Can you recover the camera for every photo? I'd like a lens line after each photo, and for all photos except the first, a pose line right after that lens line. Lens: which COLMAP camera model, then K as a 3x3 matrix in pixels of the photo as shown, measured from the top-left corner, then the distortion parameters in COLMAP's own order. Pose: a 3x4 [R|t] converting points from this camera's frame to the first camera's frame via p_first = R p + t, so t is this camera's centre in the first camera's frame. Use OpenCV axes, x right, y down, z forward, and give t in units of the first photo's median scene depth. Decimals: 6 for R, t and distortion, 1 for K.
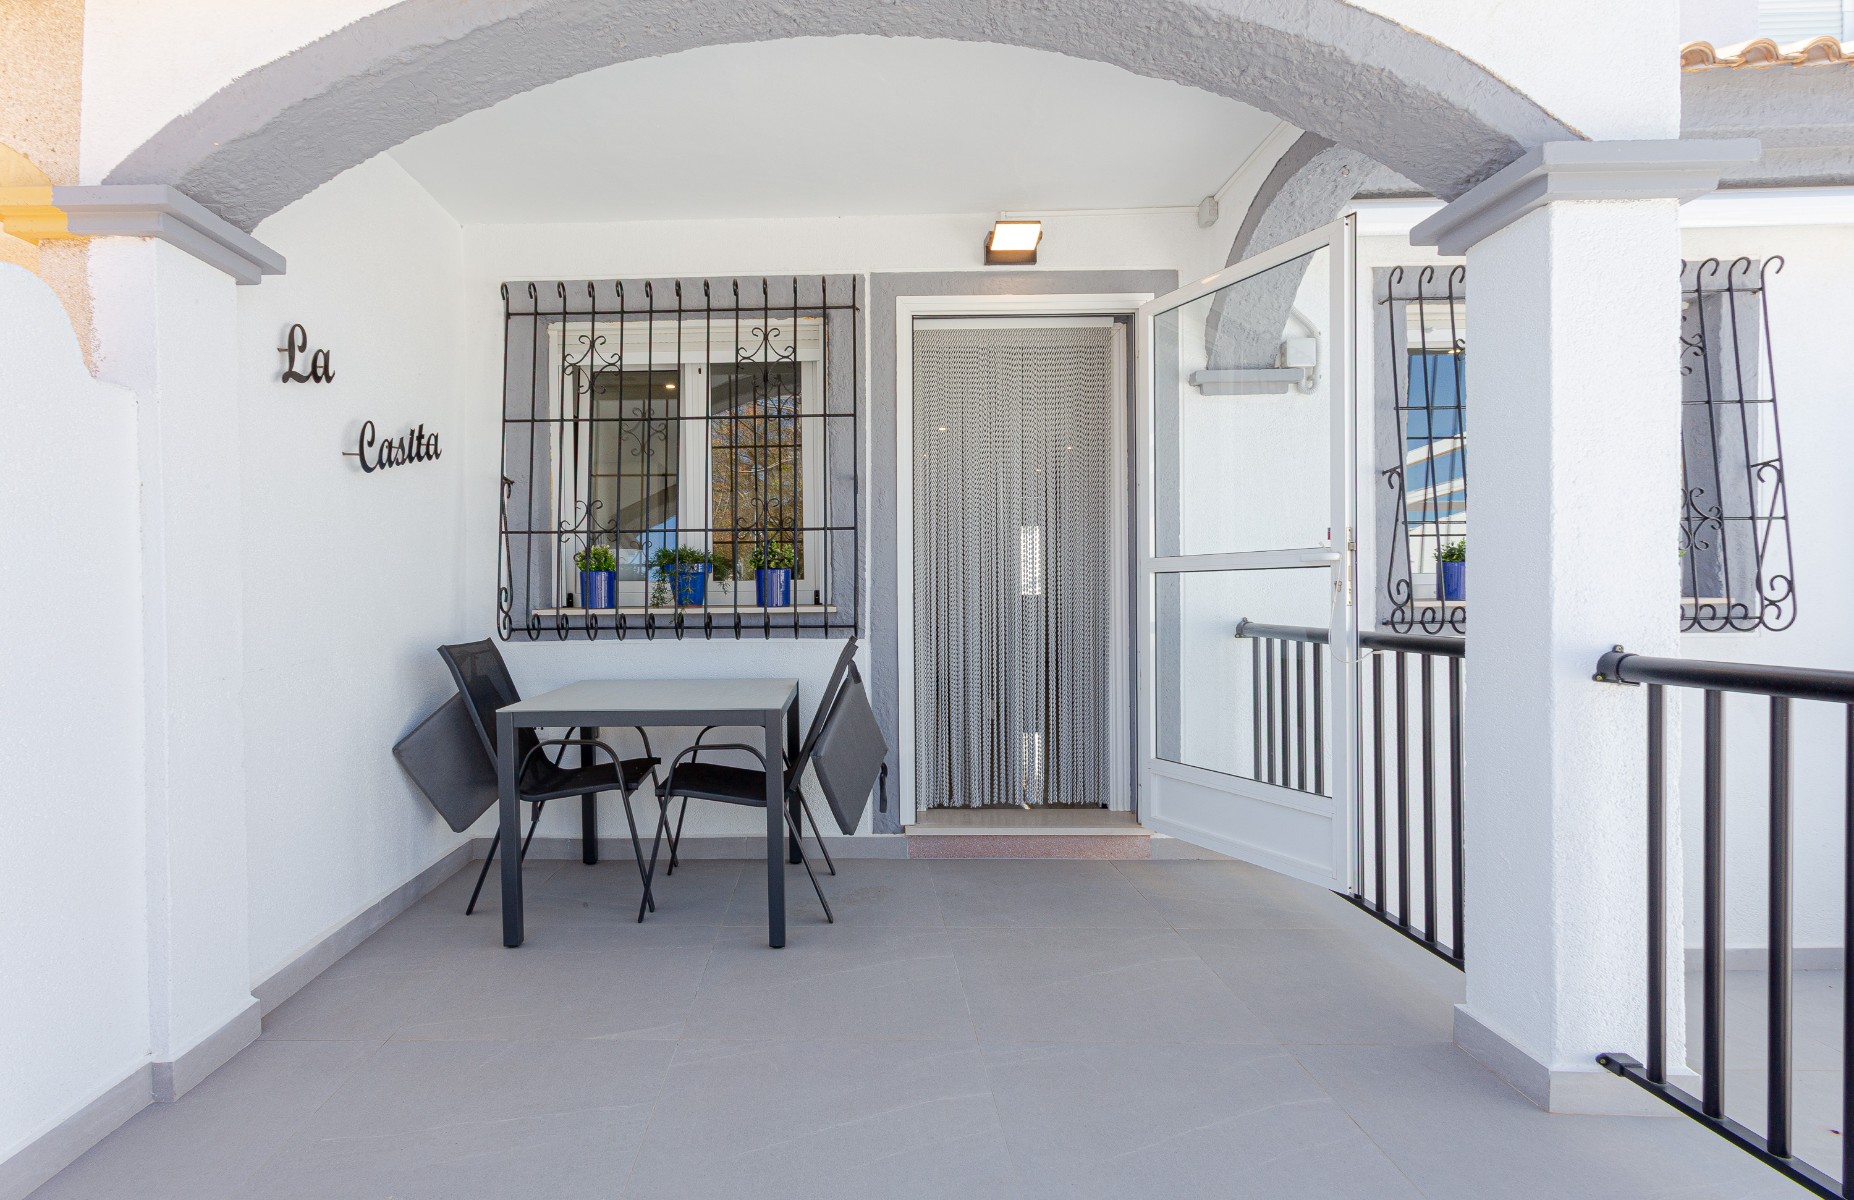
lens RADIAL K [[930.2, 0, 809.7], [0, 930.2, 605.2], [0, 0, 1]] dist [-0.001562, -0.001425]
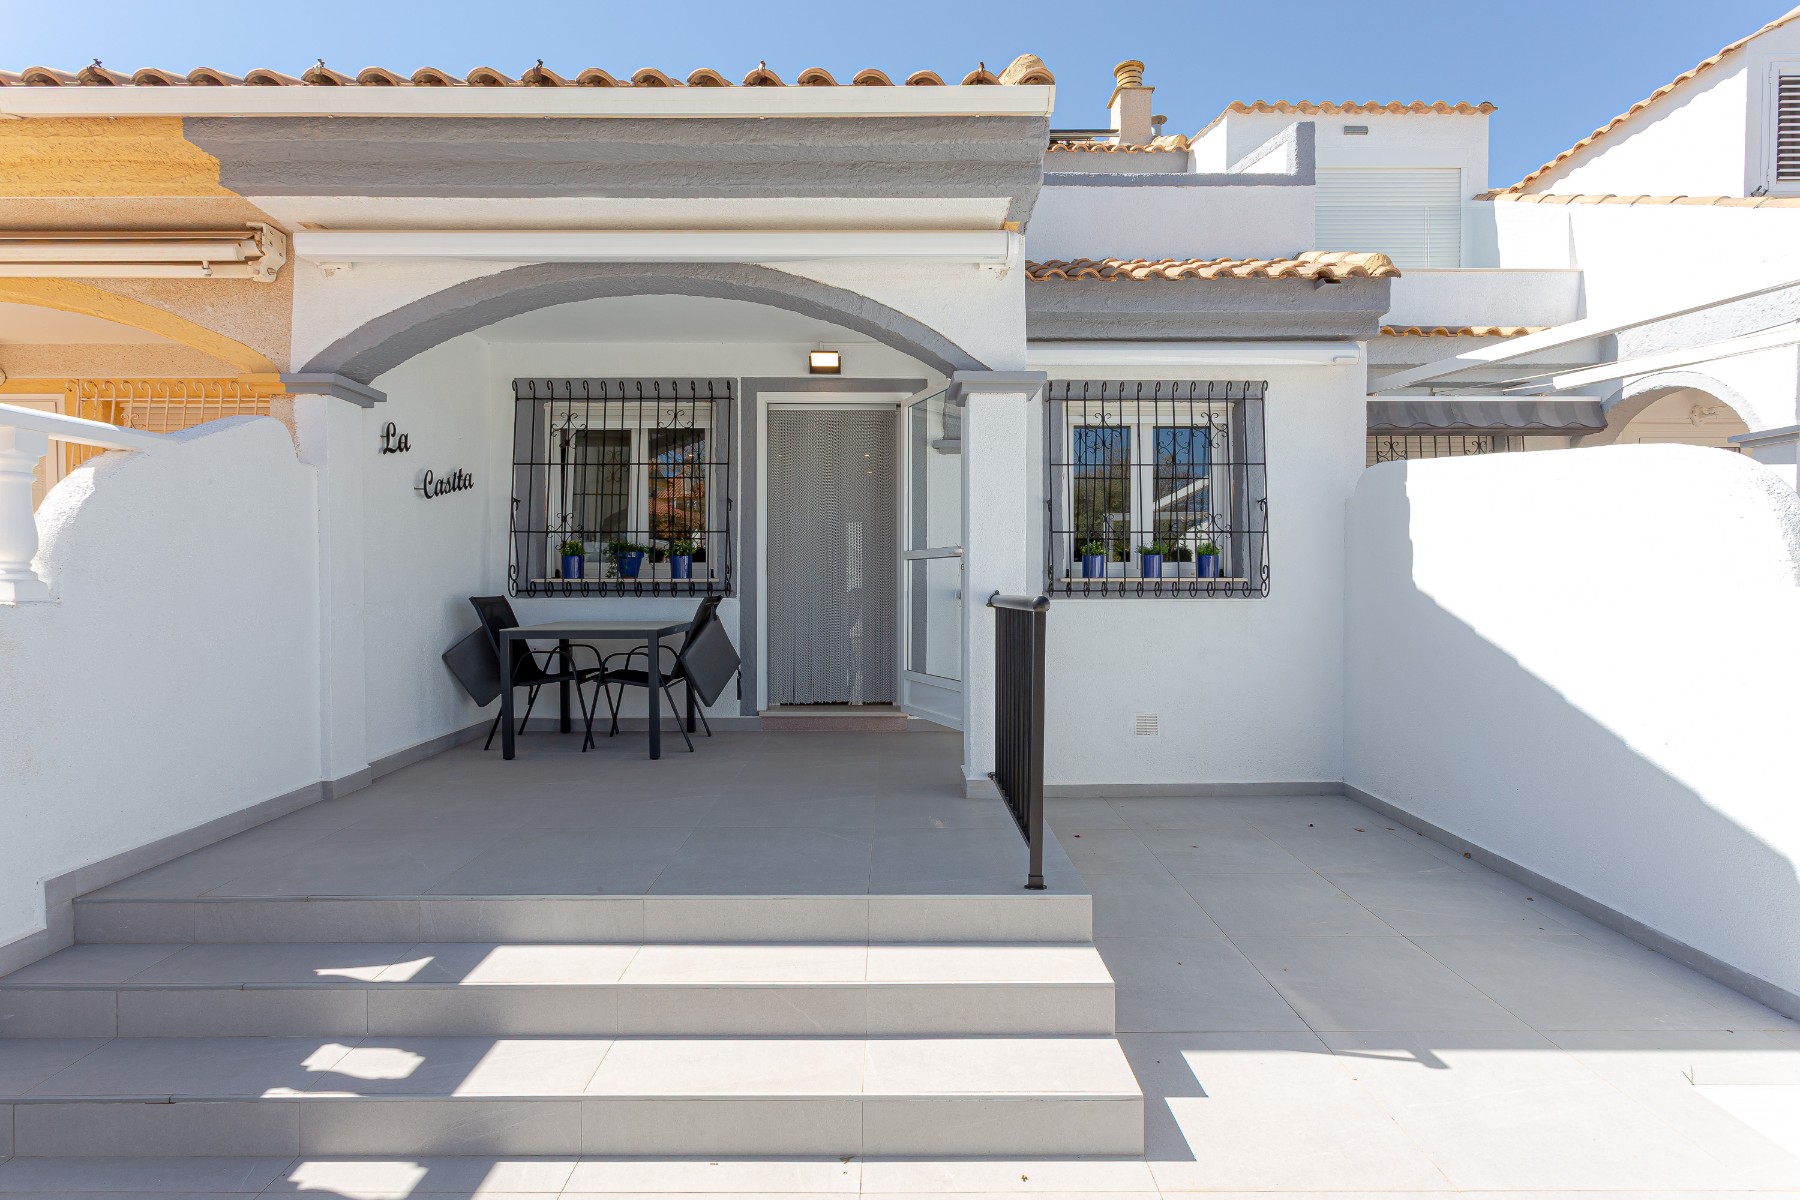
lens RADIAL K [[875.7, 0, 900.0], [0, 875.7, 600.0], [0, 0, 1]] dist [-0.001159, 0.000539]
pose [[0.998665, 0.007681, 0.051086, 0.277331], [-0.007898, 0.999961, 0.004039, 0.031308], [-0.051053, -0.004437, 0.998686, -0.584575]]
